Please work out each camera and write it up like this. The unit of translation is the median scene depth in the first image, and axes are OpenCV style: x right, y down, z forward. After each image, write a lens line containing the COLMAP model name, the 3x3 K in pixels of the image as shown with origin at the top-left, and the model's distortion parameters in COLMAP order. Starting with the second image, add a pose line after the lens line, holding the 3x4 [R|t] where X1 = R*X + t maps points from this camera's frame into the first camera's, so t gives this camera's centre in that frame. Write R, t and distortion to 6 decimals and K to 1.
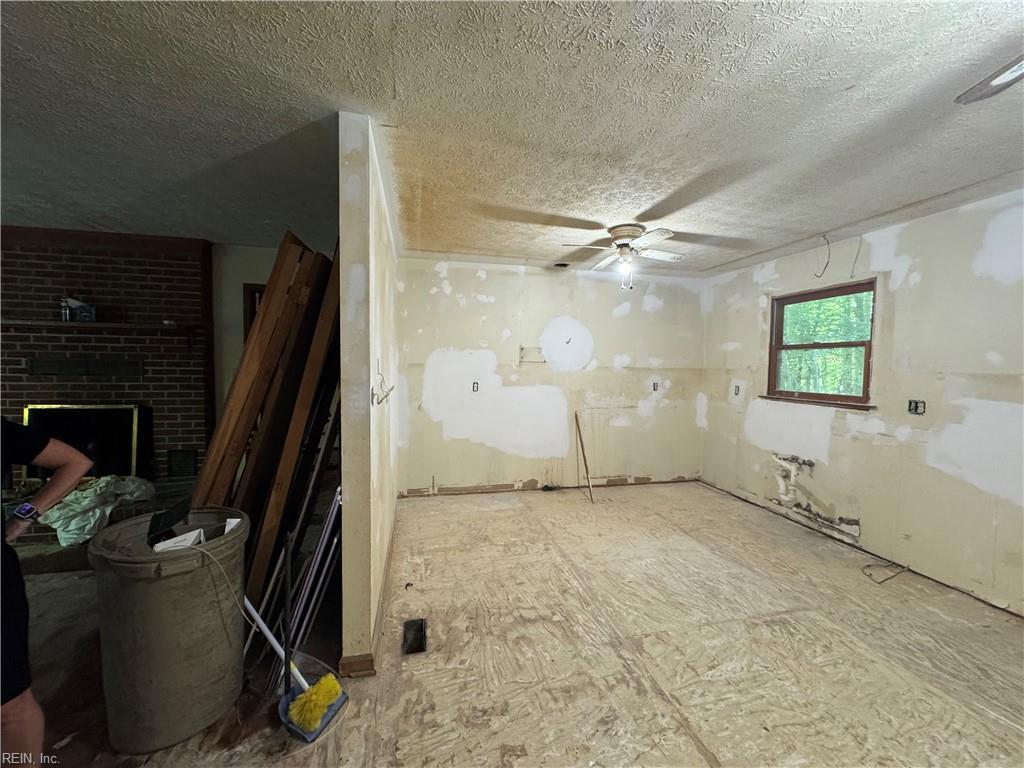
lens RADIAL K [[408.9, 0, 512.0], [0, 408.9, 384.0], [0, 0, 1]] dist [-0.002784, 0.000846]
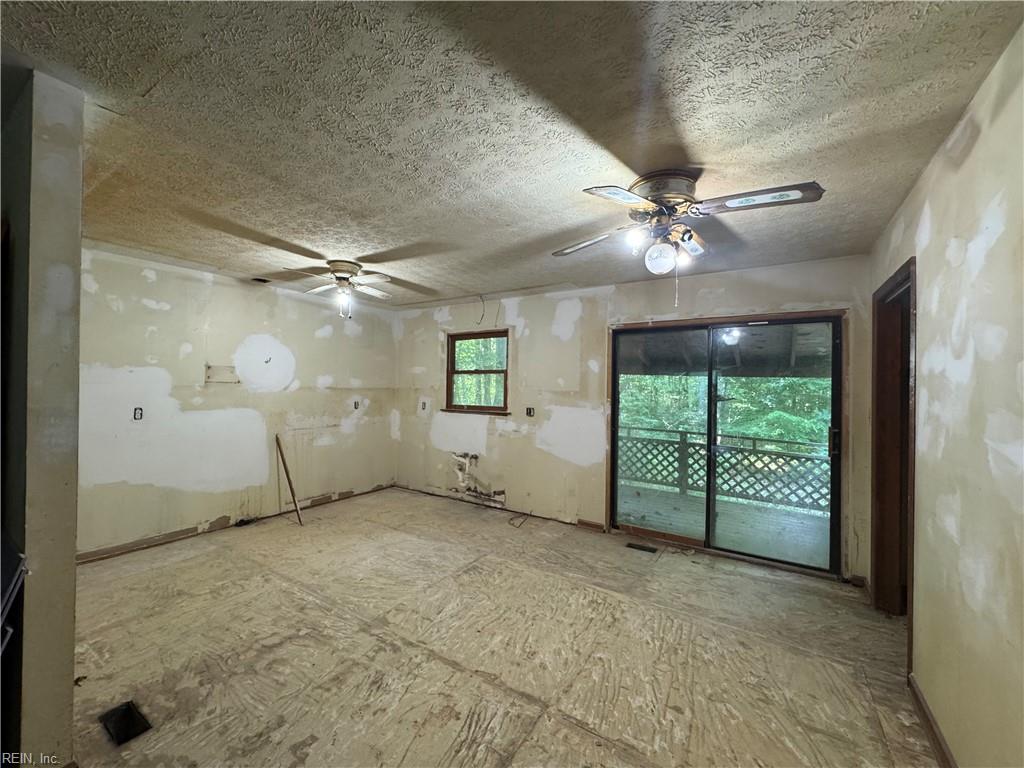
lens RADIAL K [[408.9, 0, 512.0], [0, 408.9, 384.0], [0, 0, 1]] dist [-0.002784, 0.000846]
pose [[0.715877, 0.000048, 0.698226, -0.172858], [0.031045, 0.999009, -0.031899, -0.003876], [-0.697536, 0.044512, 0.715166, -0.100254]]
